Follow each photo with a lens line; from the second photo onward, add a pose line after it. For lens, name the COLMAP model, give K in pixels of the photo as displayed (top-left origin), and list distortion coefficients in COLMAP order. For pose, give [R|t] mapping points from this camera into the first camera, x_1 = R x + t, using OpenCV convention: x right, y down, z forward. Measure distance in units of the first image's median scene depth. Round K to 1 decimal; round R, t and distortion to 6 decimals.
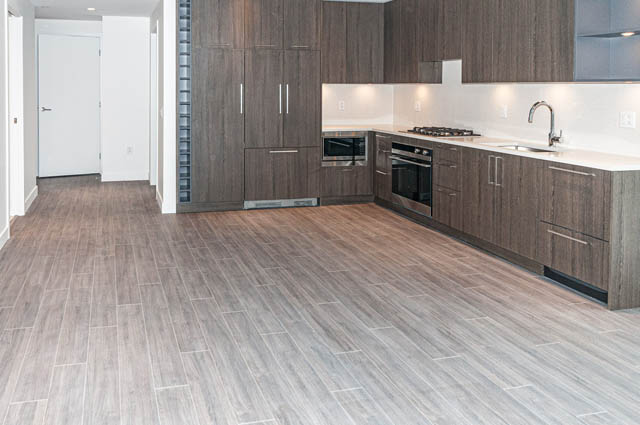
lens RADIAL K [[564.1, 0, 295.6], [0, 564.1, 185.8], [0, 0, 1]] dist [0.001122, -0.003699]
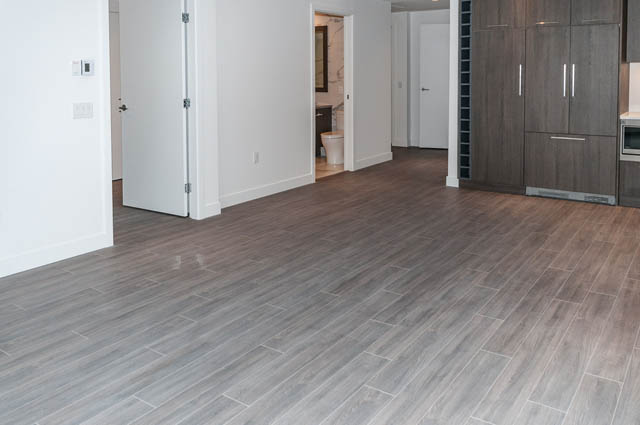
lens RADIAL K [[564.1, 0, 295.6], [0, 564.1, 185.8], [0, 0, 1]] dist [0.001122, -0.003699]
pose [[0.629000, 0.143776, -0.763994, 0.418832], [-0.120769, 0.988890, 0.086669, -0.010521], [0.767967, 0.037752, 0.639376, 0.081169]]
